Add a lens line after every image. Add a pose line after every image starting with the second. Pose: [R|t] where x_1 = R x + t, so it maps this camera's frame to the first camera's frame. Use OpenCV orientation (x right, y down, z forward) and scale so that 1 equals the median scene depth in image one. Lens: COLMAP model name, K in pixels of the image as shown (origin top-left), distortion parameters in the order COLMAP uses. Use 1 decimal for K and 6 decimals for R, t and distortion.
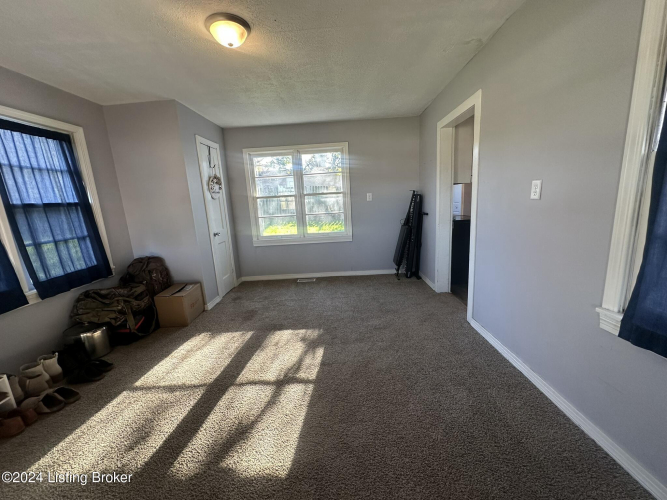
lens RADIAL K [[267.5, 0, 334.1], [0, 267.5, 251.0], [0, 0, 1]] dist [0.000180, 0.000351]
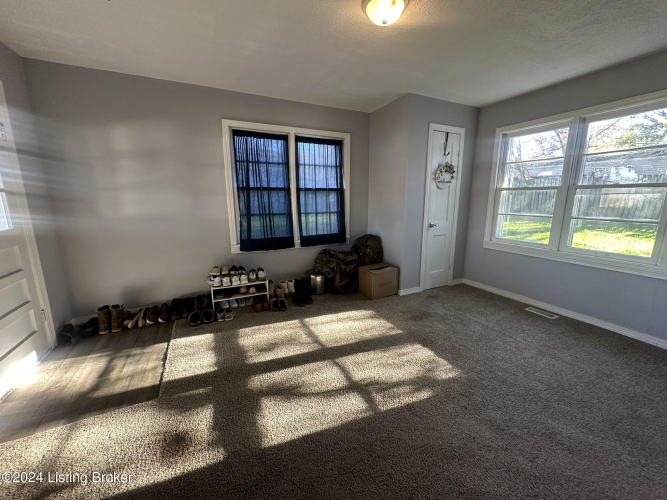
lens RADIAL K [[267.5, 0, 333.5], [0, 267.5, 251.5], [0, 0, 1]] dist [0.000180, 0.000351]
pose [[0.453787, 0.235893, -0.859321, 0.330727], [-0.198915, 0.966808, 0.160357, -0.074887], [0.868625, 0.098164, 0.485648, 0.304181]]
